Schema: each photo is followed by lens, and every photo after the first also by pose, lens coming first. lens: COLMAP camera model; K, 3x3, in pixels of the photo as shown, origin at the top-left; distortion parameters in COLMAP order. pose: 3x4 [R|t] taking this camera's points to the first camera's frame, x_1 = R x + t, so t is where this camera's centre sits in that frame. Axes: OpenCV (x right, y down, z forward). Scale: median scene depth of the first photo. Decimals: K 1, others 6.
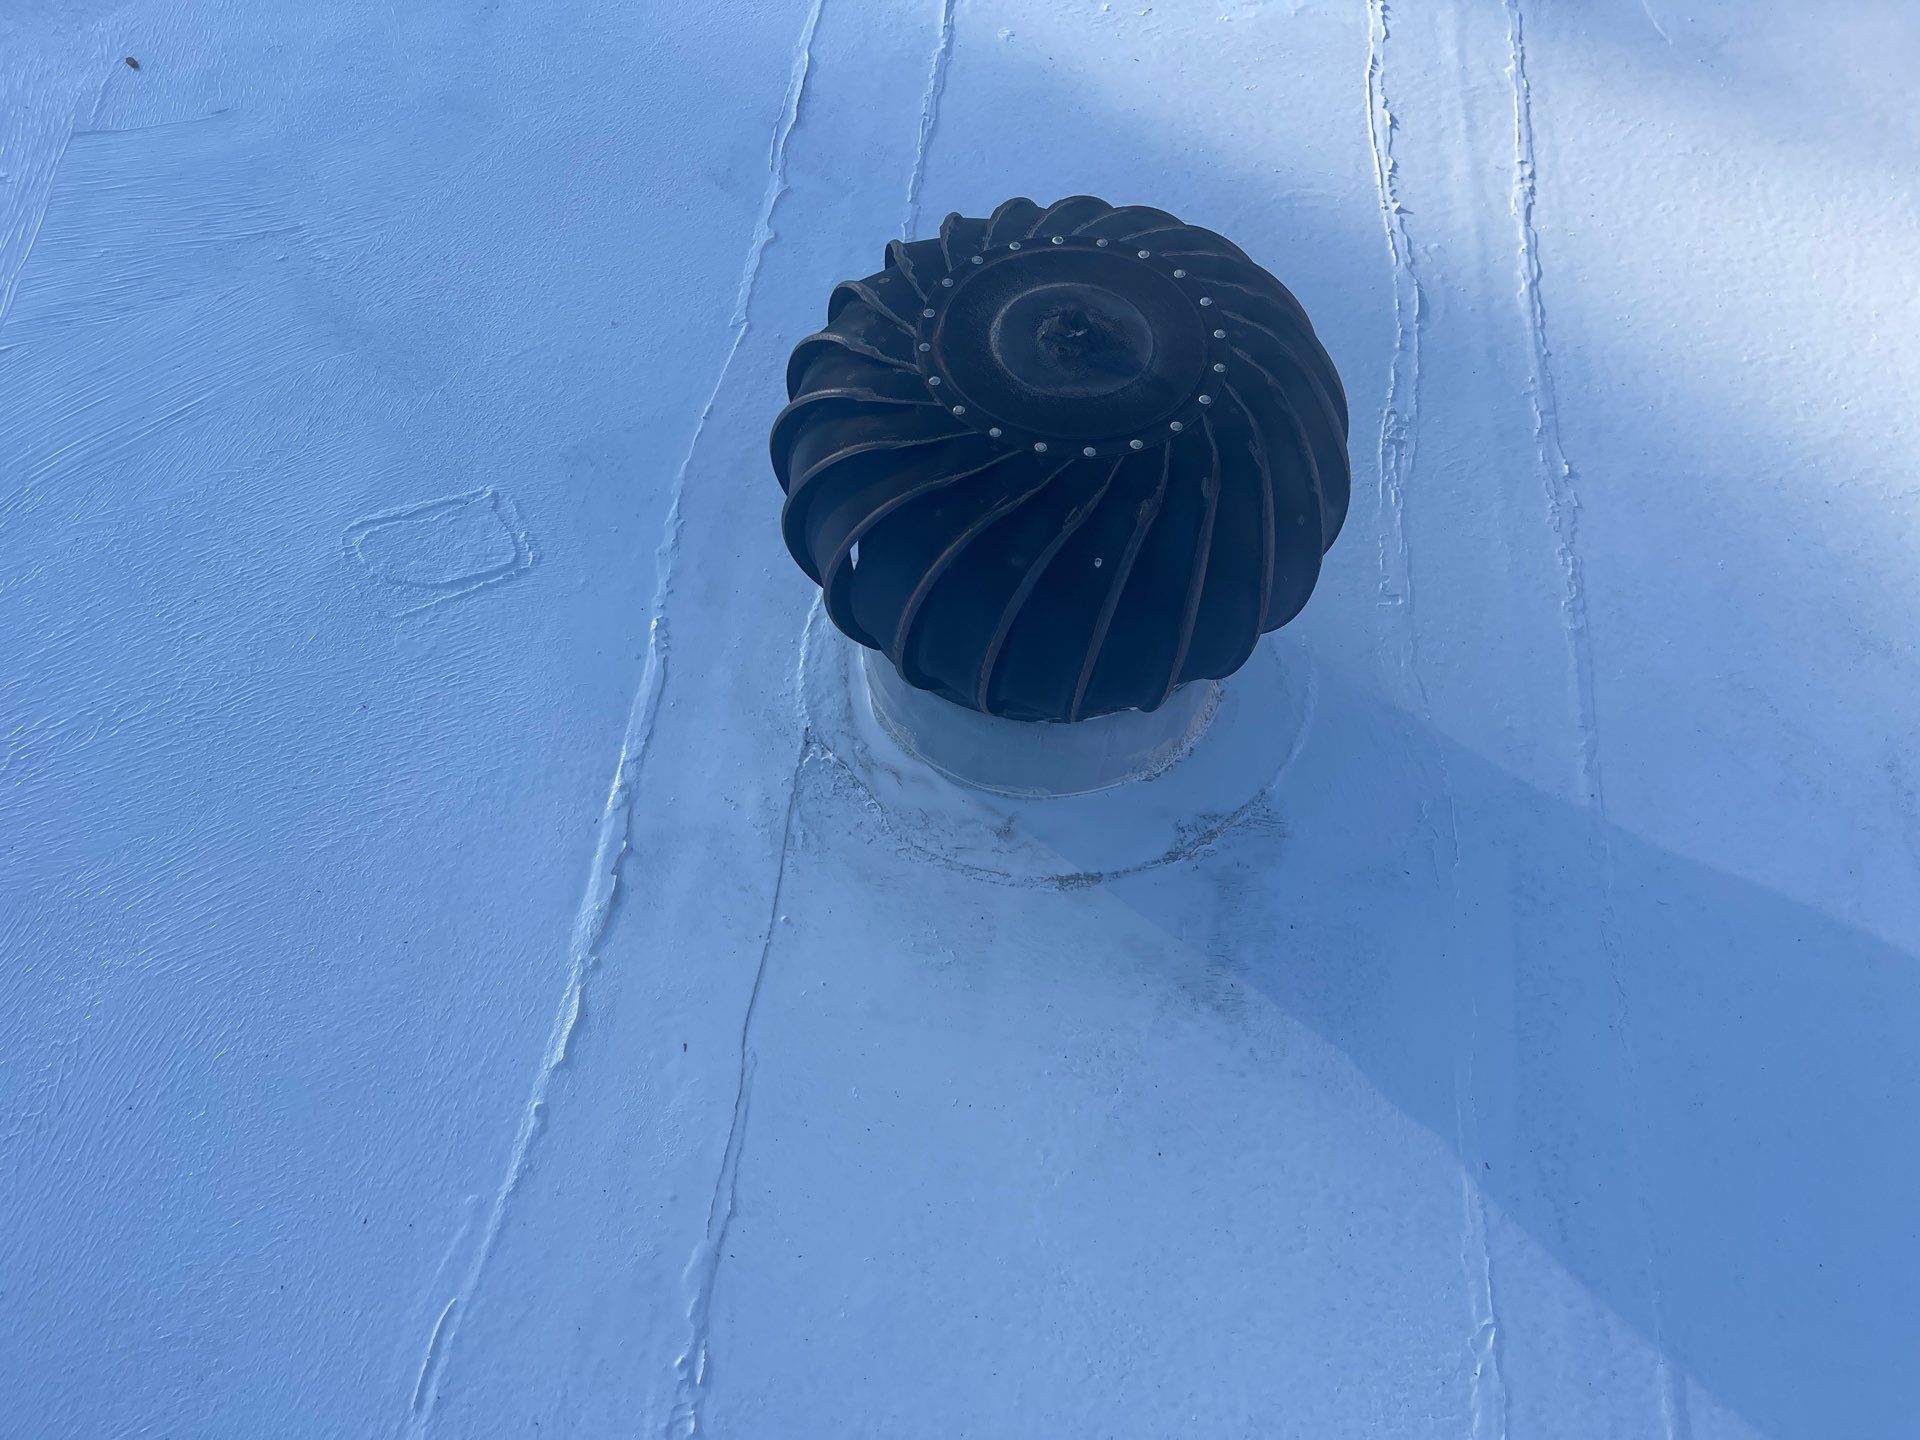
lens RADIAL K [[1476.3, 0, 963.7], [0, 1476.3, 721.3], [0, 0, 1]] dist [0.019818, -0.023185]
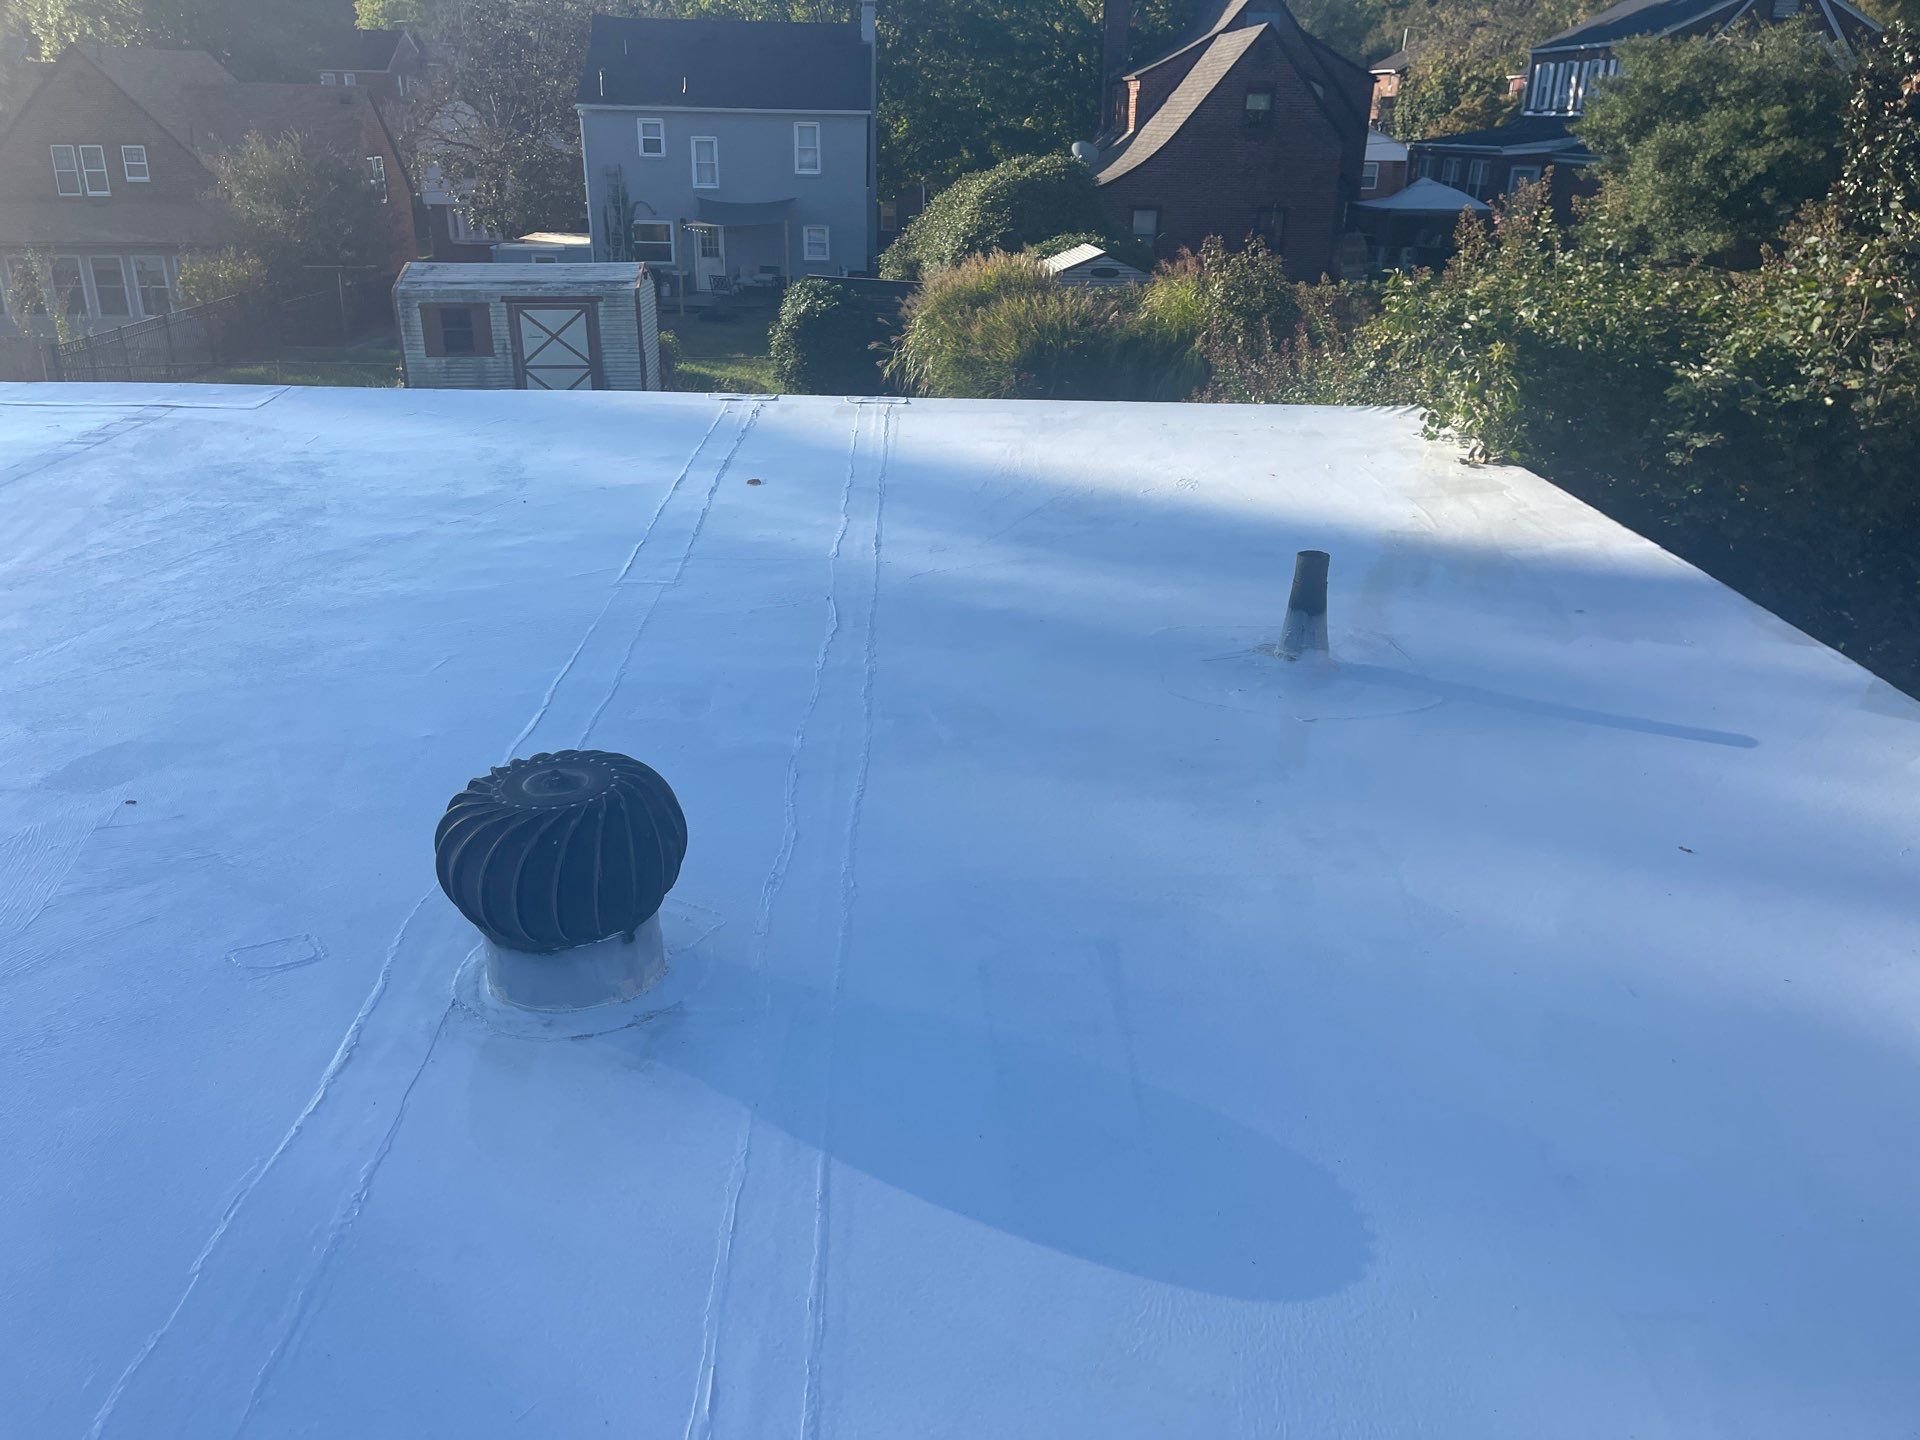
lens RADIAL K [[1476.3, 0, 954.7], [0, 1476.3, 721.9], [0, 0, 1]] dist [0.019818, -0.023185]
pose [[0.989777, -0.075591, 0.120948, 0.378779], [0.130603, 0.821131, -0.555596, 0.966539], [-0.057316, 0.565712, 0.822609, -0.987513]]
